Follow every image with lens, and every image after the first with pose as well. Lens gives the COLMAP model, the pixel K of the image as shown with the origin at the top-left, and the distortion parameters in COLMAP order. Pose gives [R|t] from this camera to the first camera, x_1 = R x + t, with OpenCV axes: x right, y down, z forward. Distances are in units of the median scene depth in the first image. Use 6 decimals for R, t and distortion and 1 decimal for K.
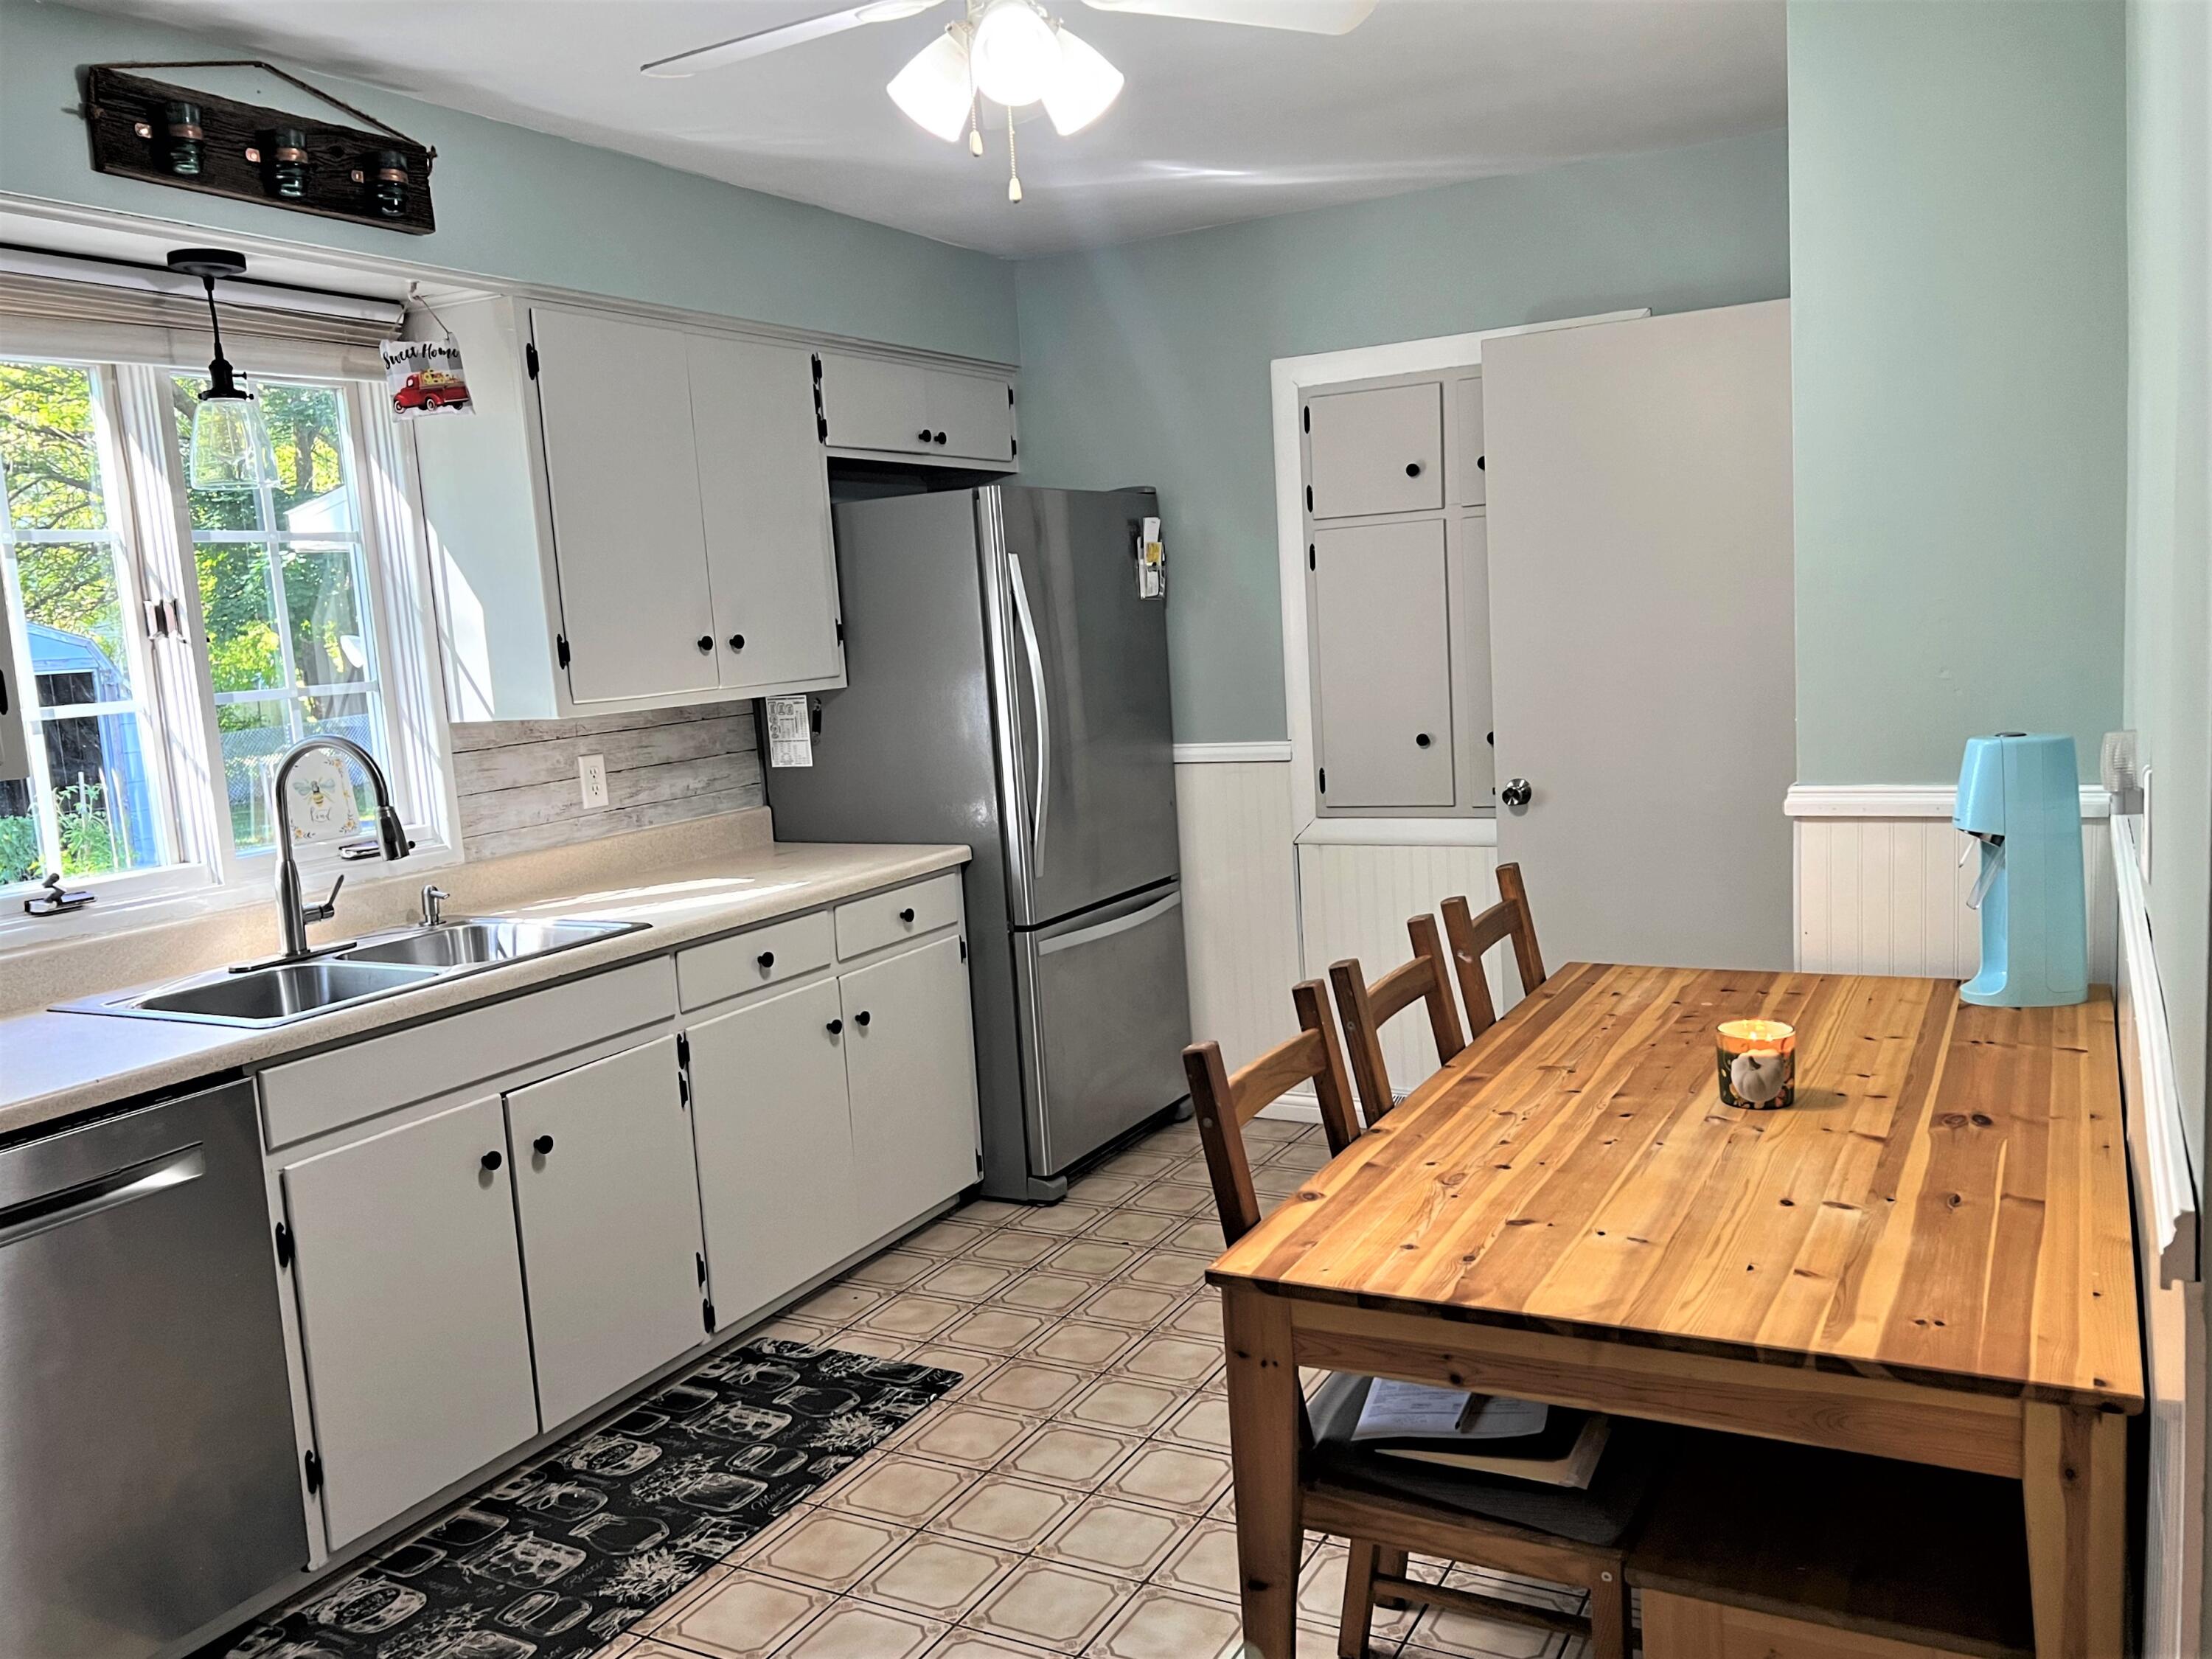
lens RADIAL K [[1743.6, 0, 1106.0], [0, 1743.6, 829.5], [0, 0, 1]] dist [0.080091, -0.122845]
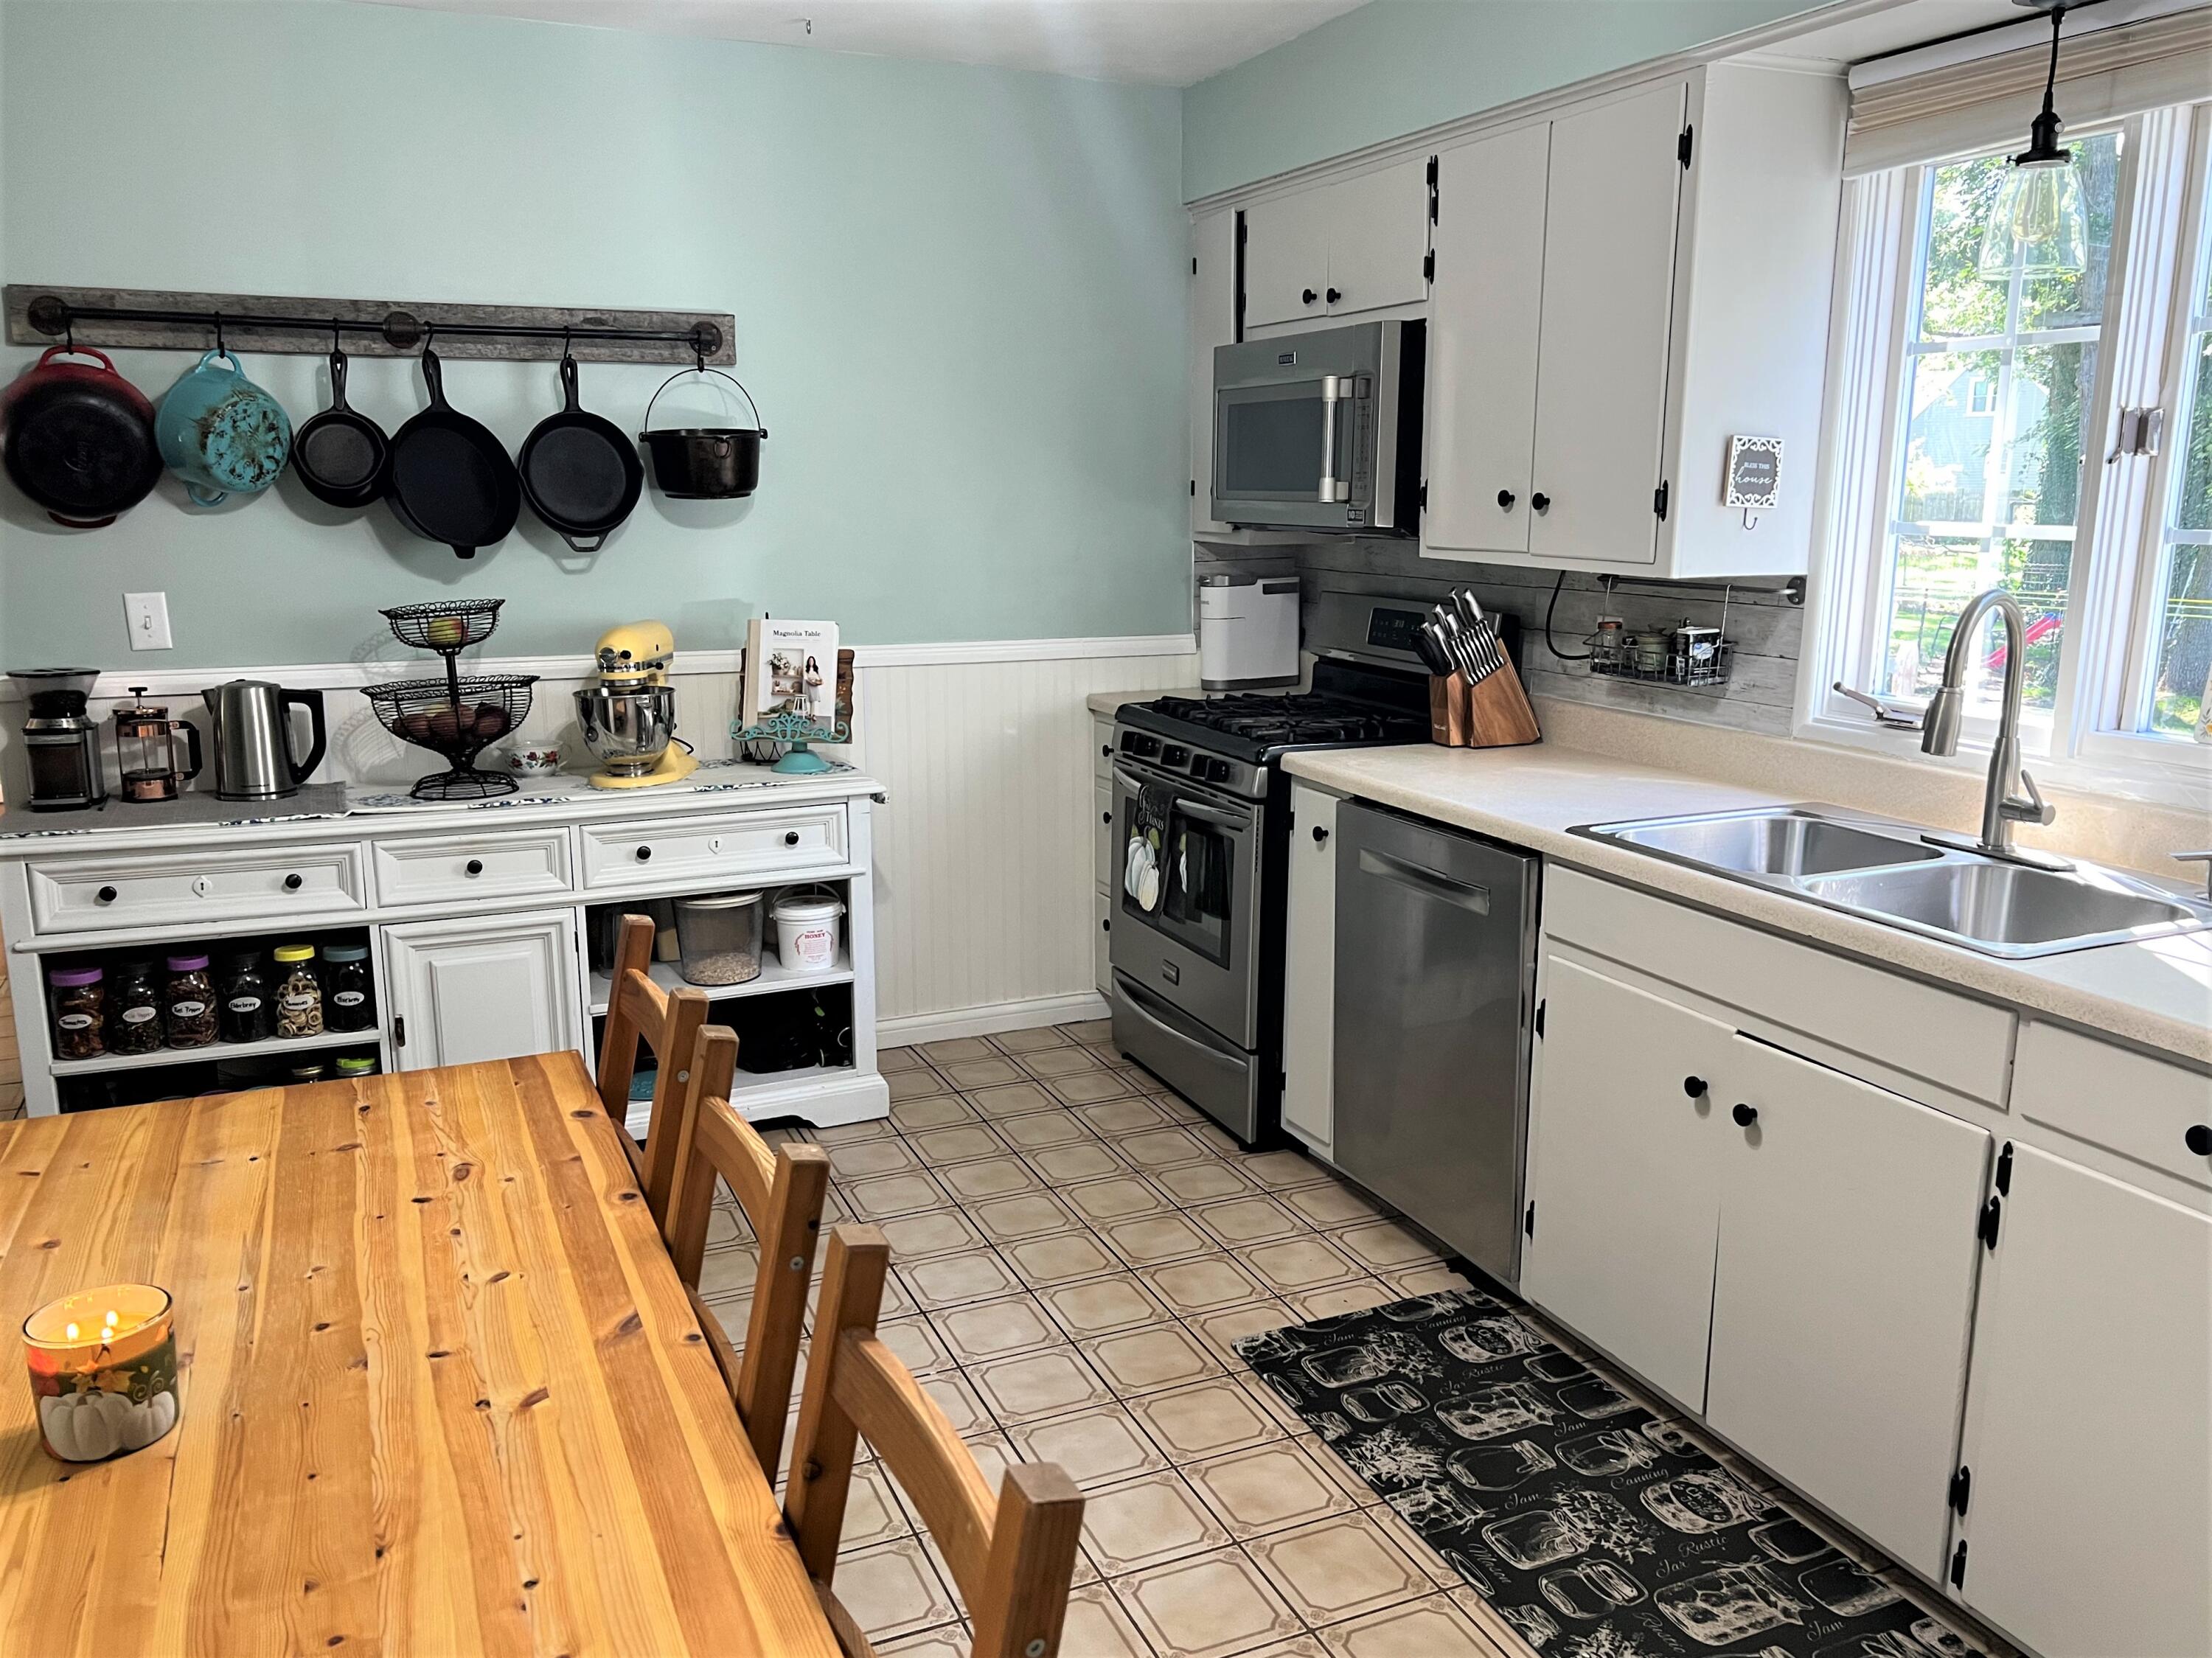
lens RADIAL K [[1689.8, 0, 1106.0], [0, 1689.8, 829.0], [0, 0, 1]] dist [-0.007929, -0.005580]
pose [[-0.599271, 0.222611, -0.768973, 0.458415], [-0.069563, 0.942446, 0.327041, -0.191854], [0.797518, 0.249478, -0.549295, 1.249974]]
